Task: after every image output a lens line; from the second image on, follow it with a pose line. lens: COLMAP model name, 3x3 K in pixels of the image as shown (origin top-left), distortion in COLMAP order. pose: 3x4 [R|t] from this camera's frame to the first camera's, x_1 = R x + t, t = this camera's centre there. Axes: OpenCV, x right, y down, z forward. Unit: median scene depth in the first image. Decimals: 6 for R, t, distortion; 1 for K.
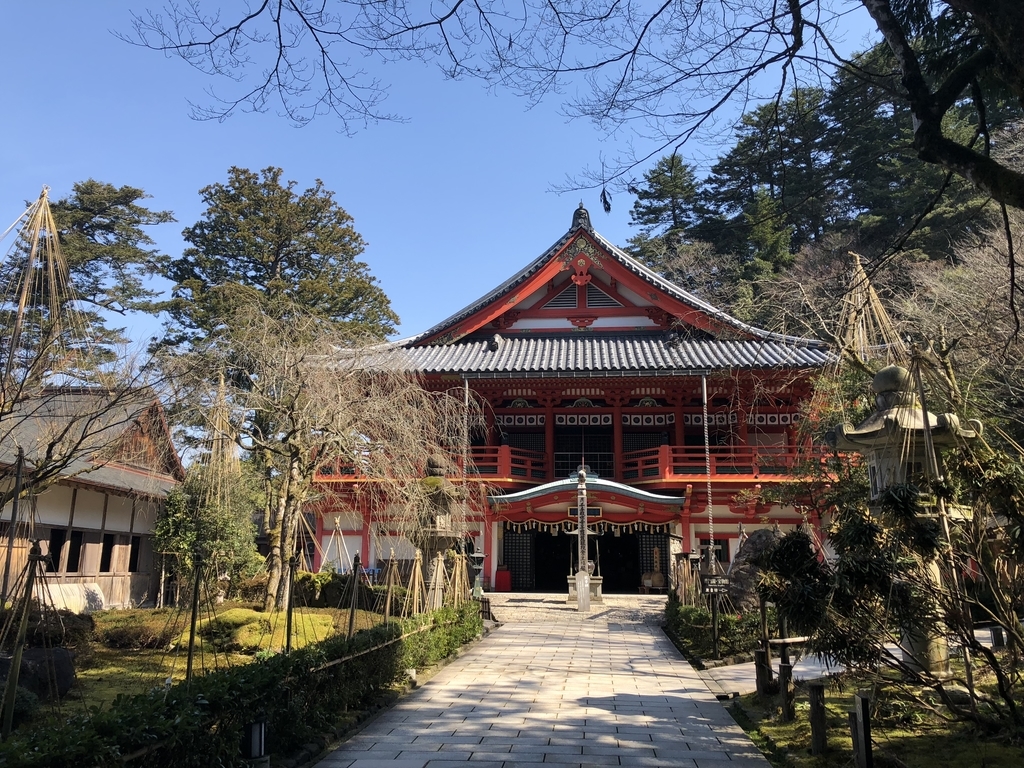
lens RADIAL K [[841.2, 0, 501.3], [0, 841.2, 382.0], [0, 0, 1]] dist [0.132658, -0.001101]
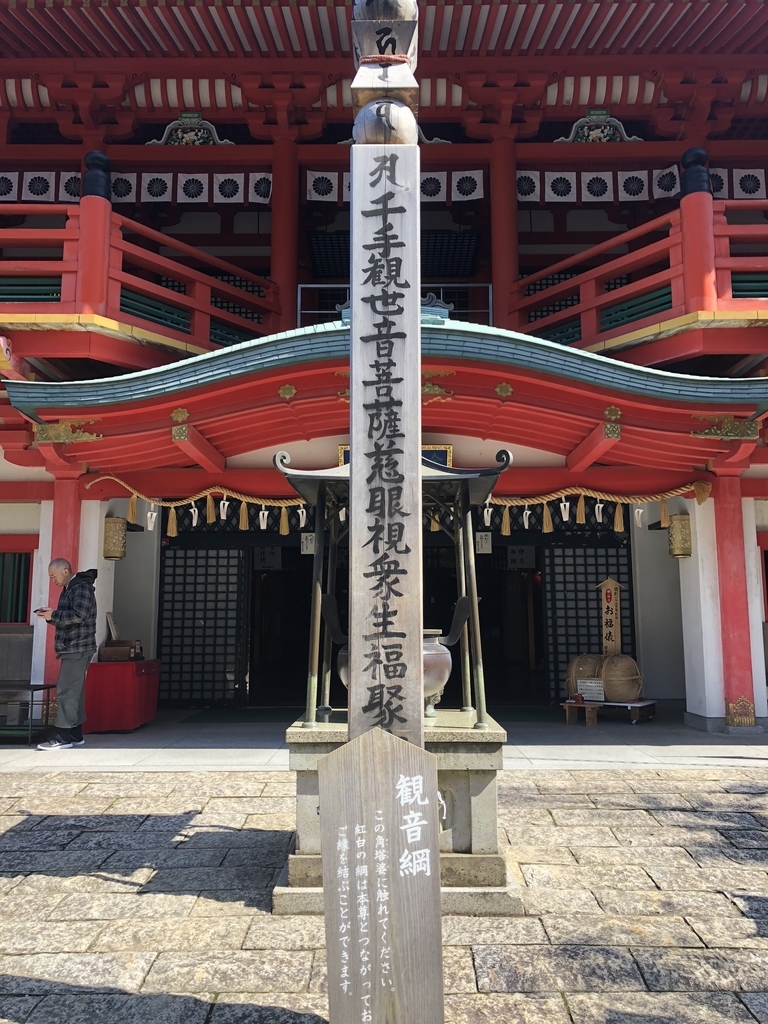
lens RADIAL K [[841.2, 0, 388.8], [0, 841.2, 511.0], [0, 0, 1]] dist [0.132658, -0.001101]
pose [[0.995551, -0.000283, 0.094228, 0.068171], [-0.007570, 0.996523, 0.082970, 0.145410], [-0.093924, -0.083314, 0.992087, 0.702529]]
